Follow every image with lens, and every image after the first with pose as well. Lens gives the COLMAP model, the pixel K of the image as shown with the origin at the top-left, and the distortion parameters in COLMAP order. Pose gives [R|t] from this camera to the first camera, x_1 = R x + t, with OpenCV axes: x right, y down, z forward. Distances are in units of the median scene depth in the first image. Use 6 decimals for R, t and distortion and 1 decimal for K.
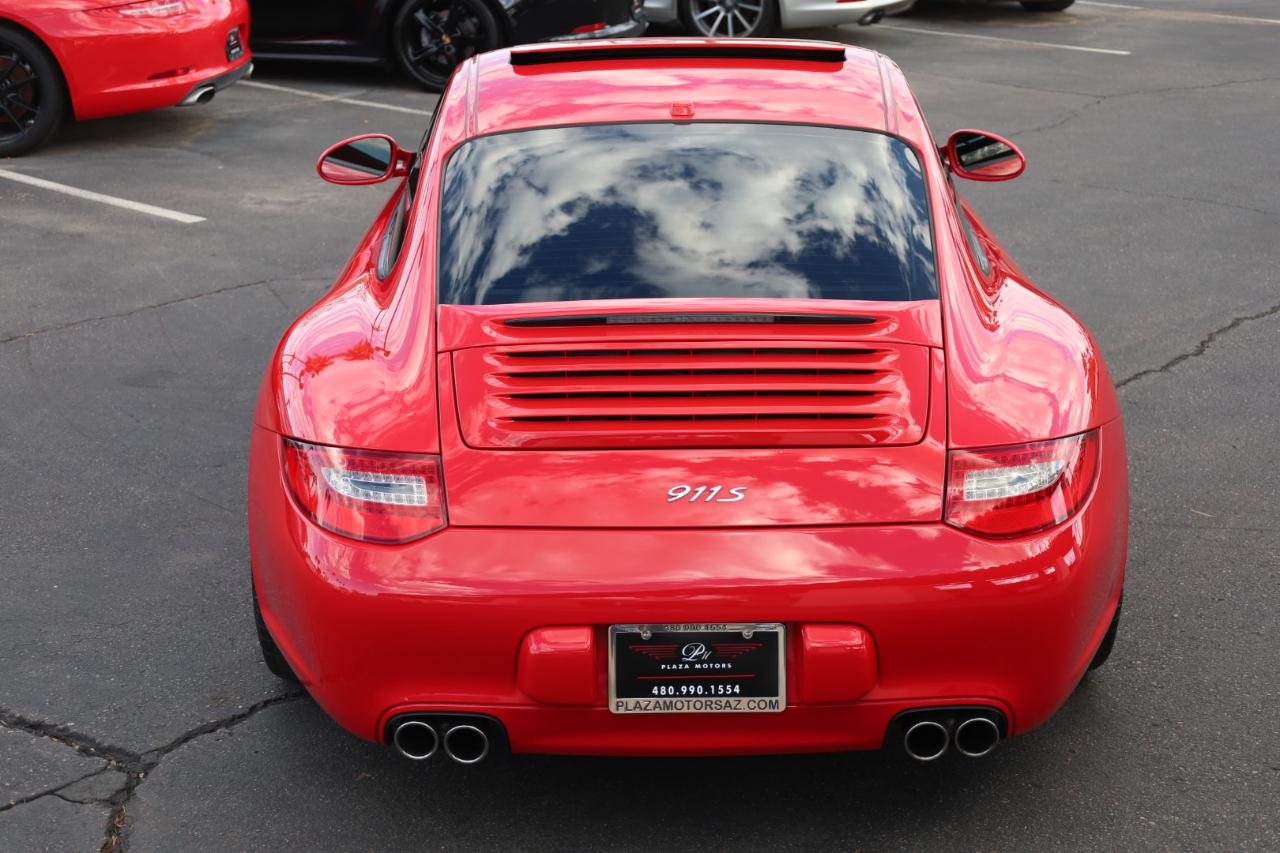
lens RADIAL K [[2226.4, 0, 640.0], [0, 2226.4, 426.5], [0, 0, 1]] dist [-0.030018, 0.030873]
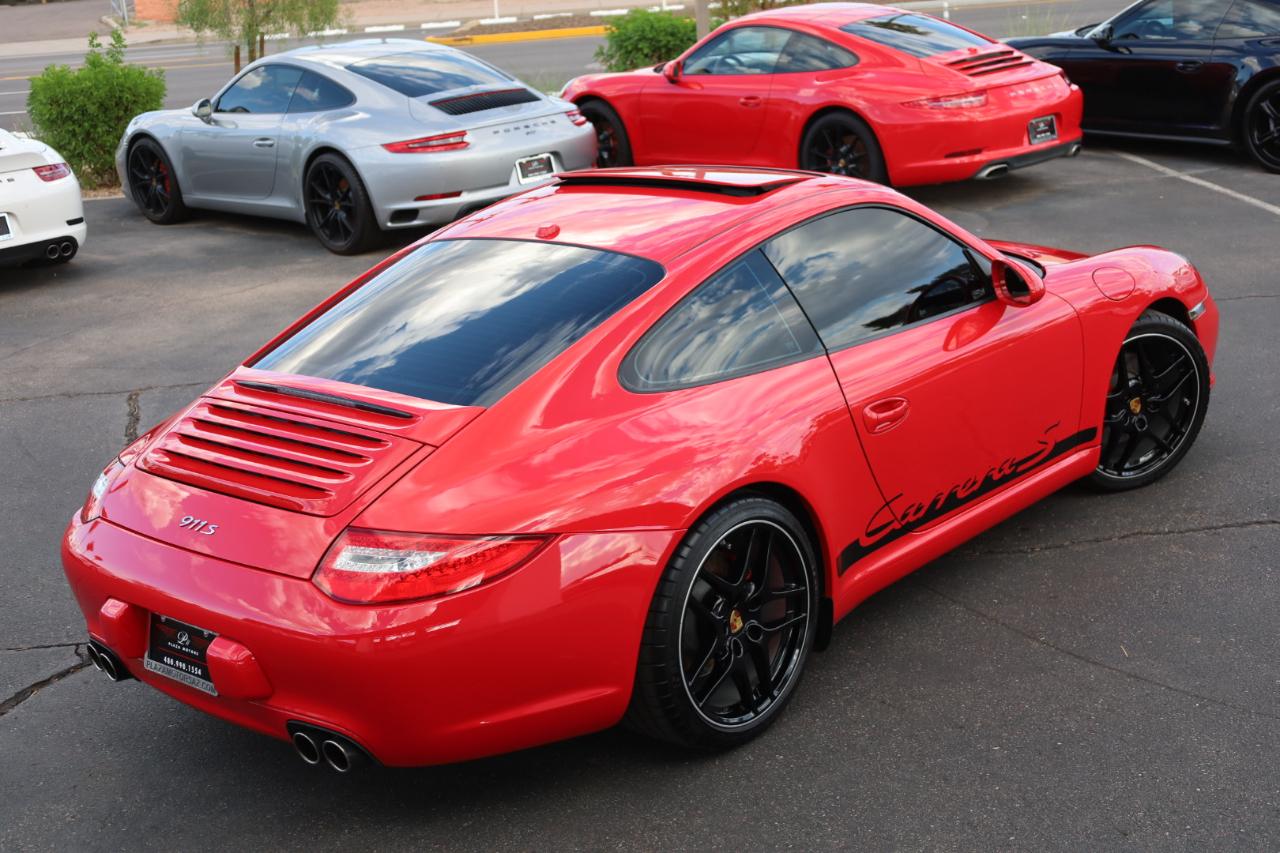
lens RADIAL K [[1707.9, 0, 640.0], [0, 1707.9, 426.5], [0, 0, 1]] dist [0.000325, 0.070385]
pose [[0.744080, 0.140818, -0.653081, 0.886803], [-0.126088, 0.989566, 0.069714, -0.133826], [0.656084, 0.030473, 0.754072, 0.382755]]
